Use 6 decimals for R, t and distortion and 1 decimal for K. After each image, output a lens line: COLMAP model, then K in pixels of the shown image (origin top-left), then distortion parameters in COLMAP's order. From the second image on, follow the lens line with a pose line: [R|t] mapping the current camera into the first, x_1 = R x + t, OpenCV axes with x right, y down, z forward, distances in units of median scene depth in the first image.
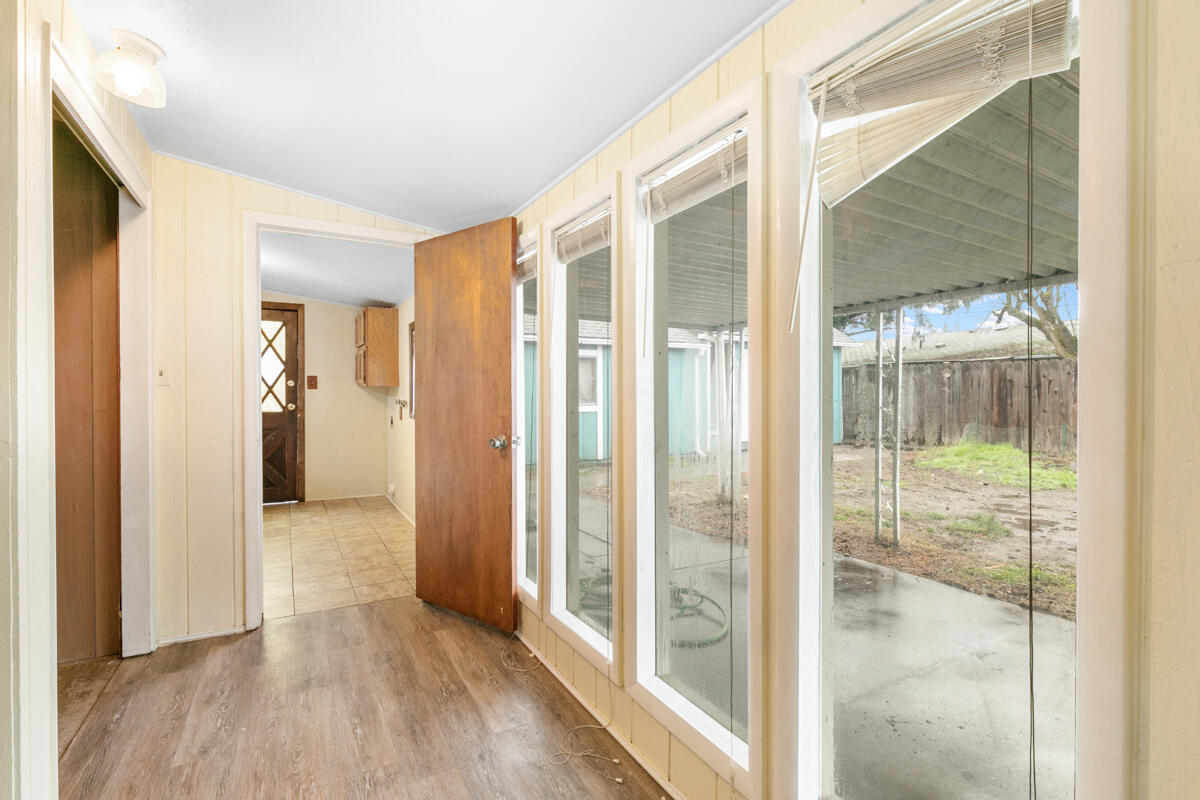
lens RADIAL K [[549.6, 0, 607.4], [0, 549.6, 396.8], [0, 0, 1]] dist [-0.000551, -0.000104]
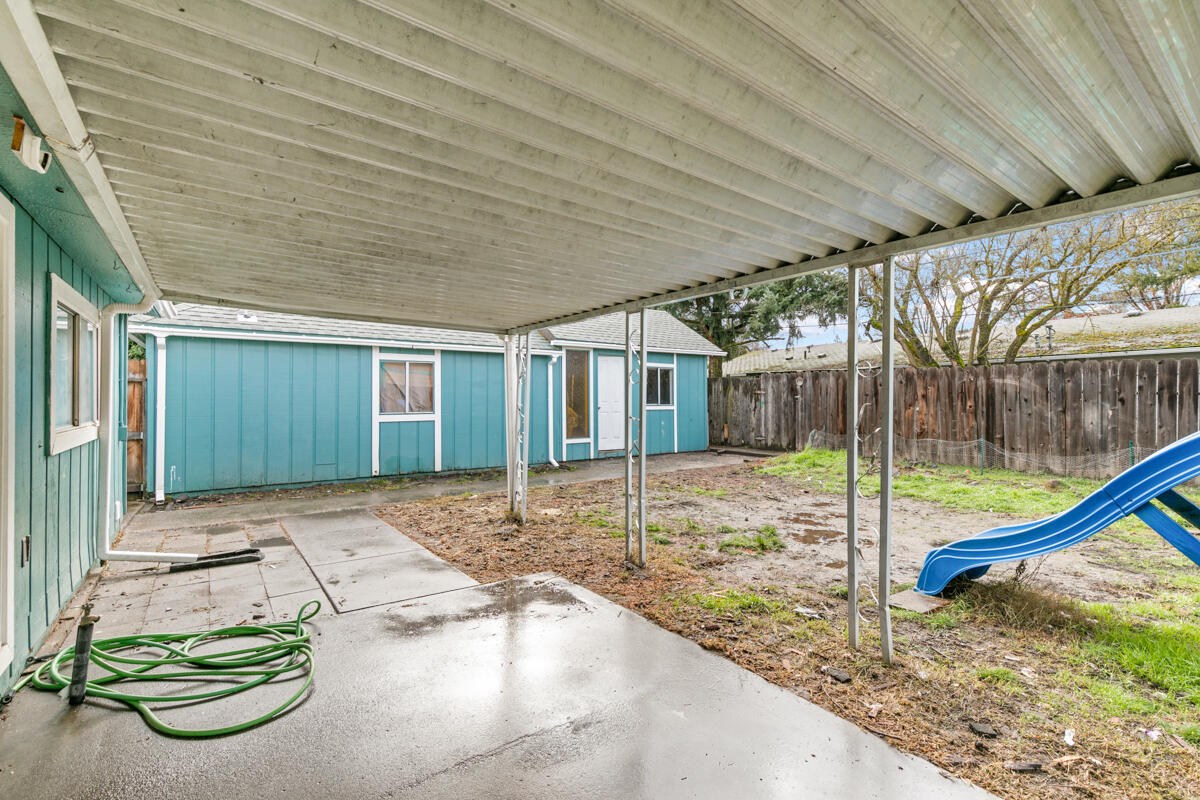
lens RADIAL K [[535.4, 0, 597.7], [0, 535.4, 400.2], [0, 0, 1]] dist [0.006925, 0.000107]
pose [[0.993862, 0.000411, 0.110628, 0.140423], [0.000421, 0.999972, -0.007501, -0.000731], [-0.110628, 0.007502, 0.993834, 0.047474]]
